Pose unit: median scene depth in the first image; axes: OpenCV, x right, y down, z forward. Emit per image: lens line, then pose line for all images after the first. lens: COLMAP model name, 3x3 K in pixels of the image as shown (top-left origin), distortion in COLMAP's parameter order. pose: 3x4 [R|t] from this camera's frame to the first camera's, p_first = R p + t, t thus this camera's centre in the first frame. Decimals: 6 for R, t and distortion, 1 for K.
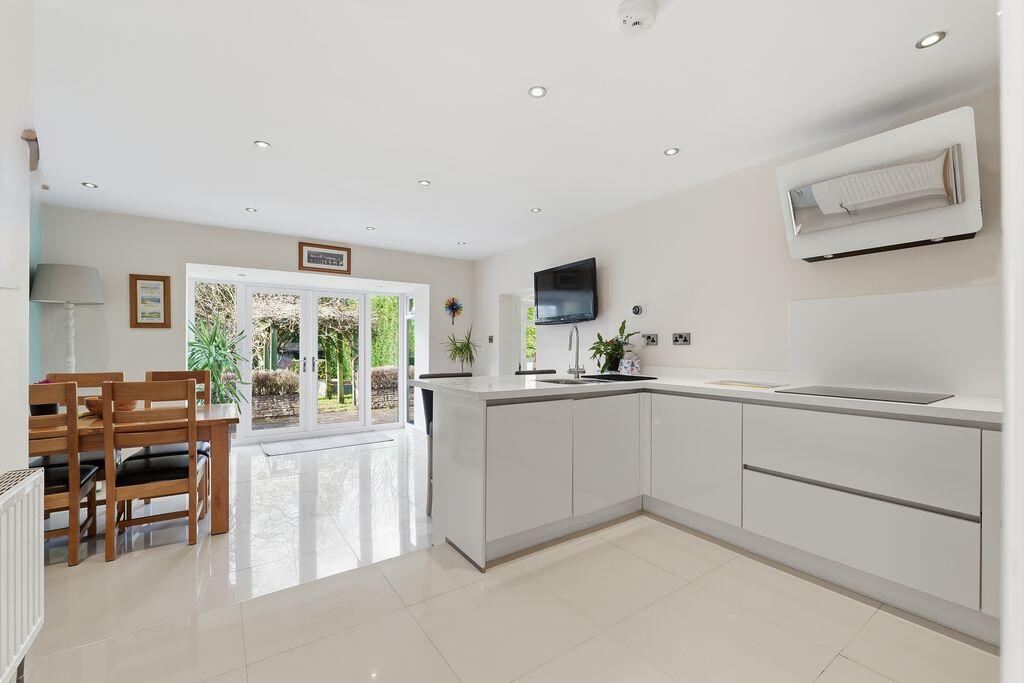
lens RADIAL K [[423.4, 0, 512.9], [0, 423.4, 340.3], [0, 0, 1]] dist [-0.016140, -0.000222]
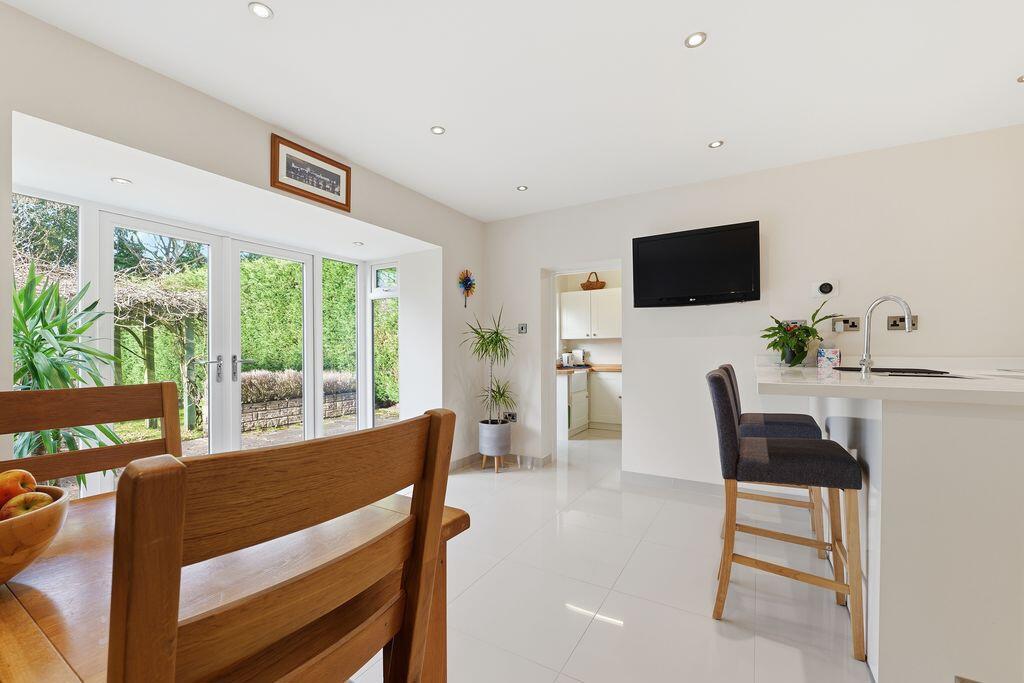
lens RADIAL K [[423.4, 0, 511.6], [0, 423.4, 346.4], [0, 0, 1]] dist [-0.016140, -0.000222]
pose [[0.906758, -0.001848, 0.421647, -0.456571], [-0.002263, 0.999955, 0.009250, 0.026306], [-0.421645, -0.009341, 0.906713, 0.396777]]
